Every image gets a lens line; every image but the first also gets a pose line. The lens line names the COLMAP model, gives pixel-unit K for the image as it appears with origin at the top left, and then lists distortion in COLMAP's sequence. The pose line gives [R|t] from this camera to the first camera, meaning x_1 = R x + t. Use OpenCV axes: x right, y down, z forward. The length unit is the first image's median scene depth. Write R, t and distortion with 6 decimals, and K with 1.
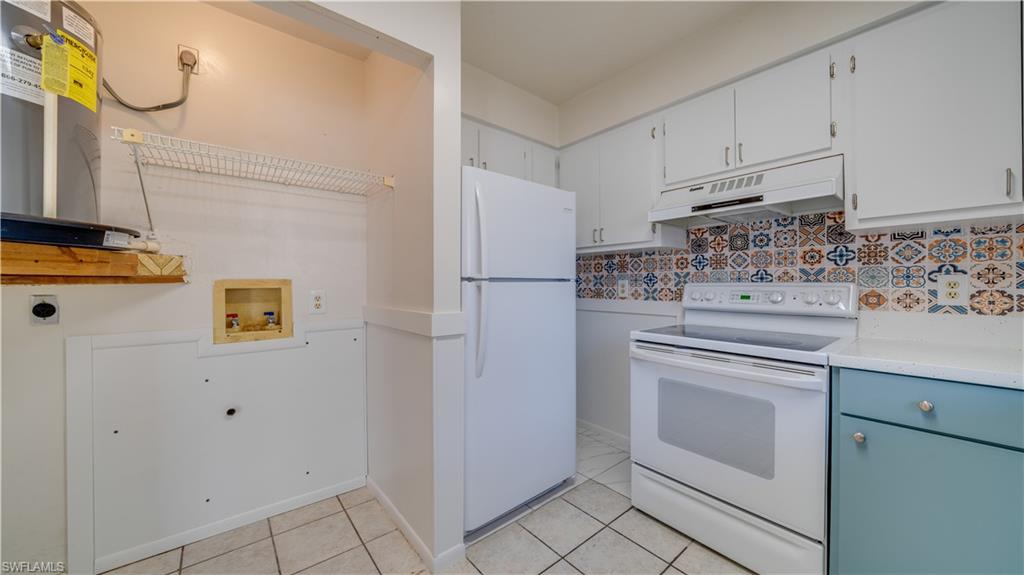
lens RADIAL K [[353.6, 0, 512.0], [0, 353.6, 283.3], [0, 0, 1]] dist [-0.008472, 0.000638]
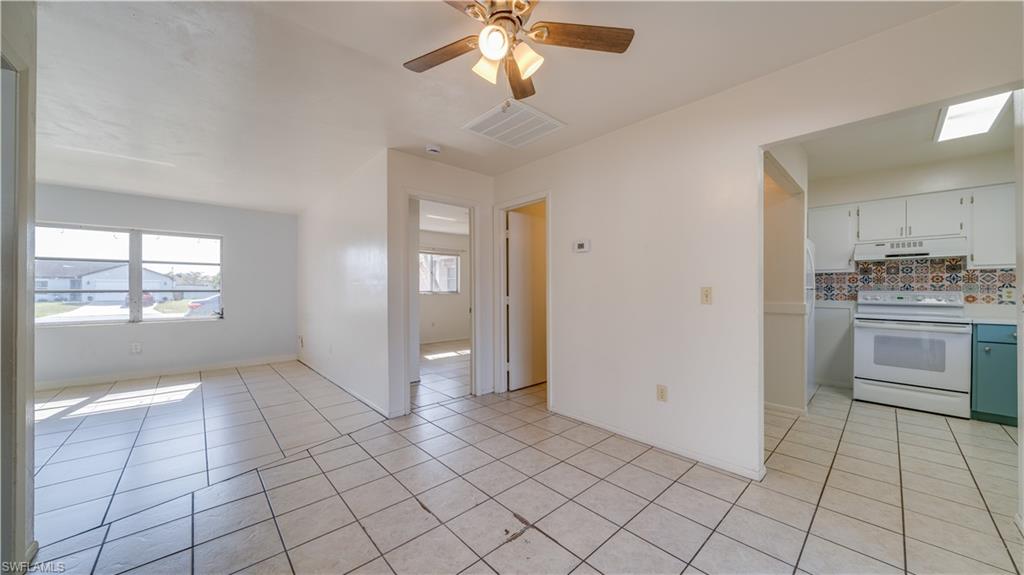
lens RADIAL K [[353.6, 0, 504.2], [0, 353.6, 289.7], [0, 0, 1]] dist [-0.008472, 0.000638]
pose [[0.999138, 0.005293, 0.041164, -1.871736], [-0.005416, 0.999981, 0.002876, -0.001988], [-0.041148, -0.003096, 0.999148, -1.014063]]
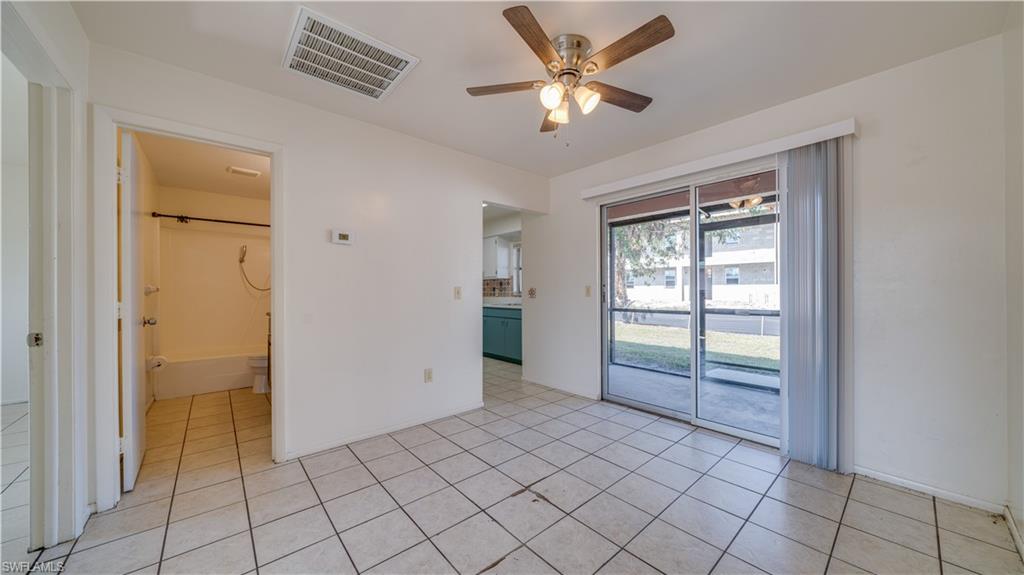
lens RADIAL K [[353.6, 0, 514.4], [0, 353.6, 288.6], [0, 0, 1]] dist [-0.008472, 0.000638]
pose [[-0.037458, 0.010612, 0.999242, -2.970795], [0.000780, 0.999944, -0.010590, 0.017372], [-0.999298, 0.000383, -0.037464, 0.105361]]
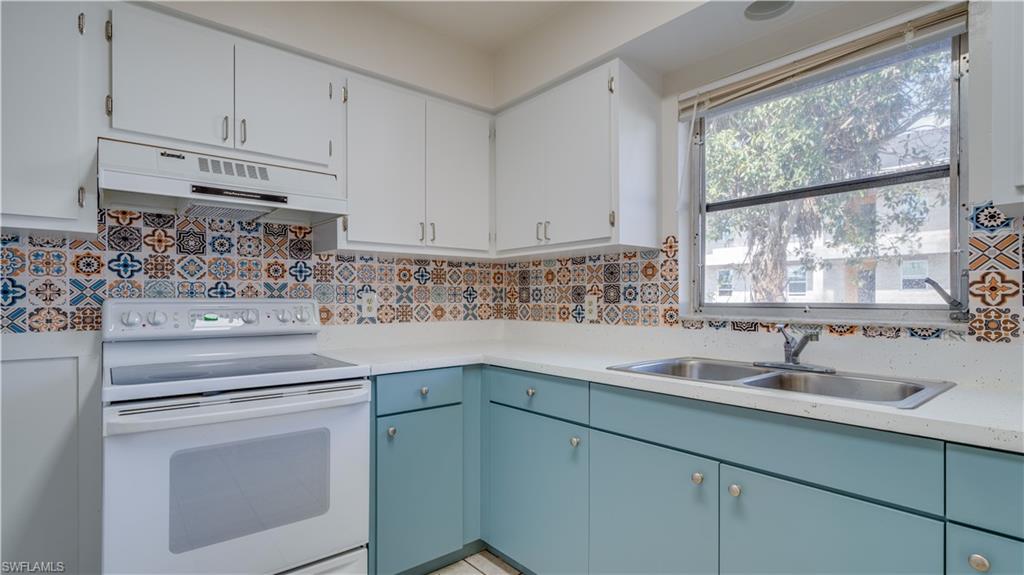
lens RADIAL K [[485.6, 0, 509.6], [0, 485.6, 299.0], [0, 0, 1]] dist [0.000944, 0.000960]
pose [[-0.003728, 0.005457, 0.999978, -0.414947], [-0.000740, 0.999985, -0.005460, 0.005325], [-0.999993, -0.000760, -0.003724, 0.403837]]
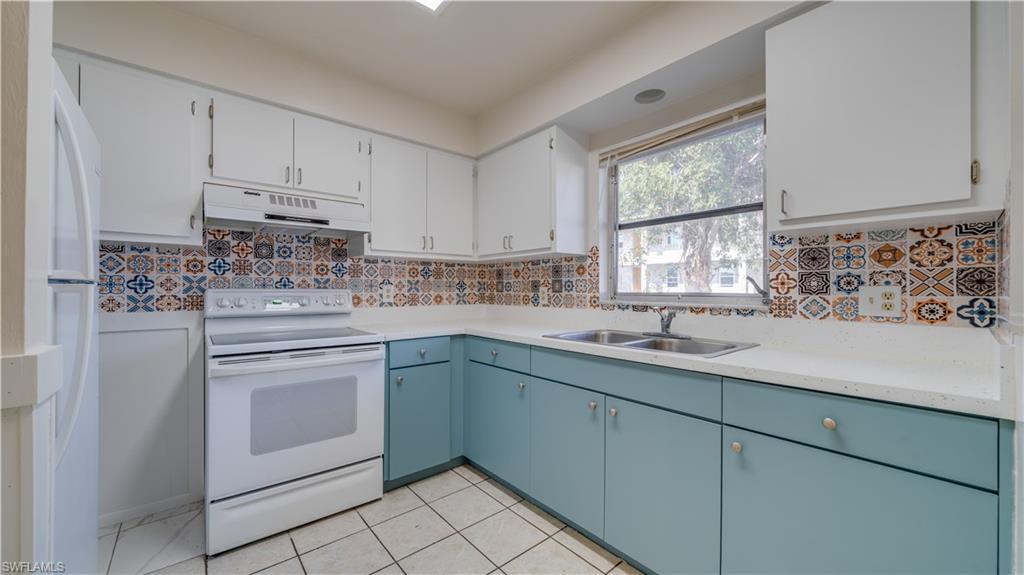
lens RADIAL K [[378.4, 0, 510.8], [0, 378.4, 288.4], [0, 0, 1]] dist [-0.003812, -0.000184]
pose [[-0.008772, 0.007691, 0.999932, -0.577311], [-0.001999, 0.999968, -0.007709, 0.004730], [-0.999960, -0.002066, -0.008756, 0.309487]]
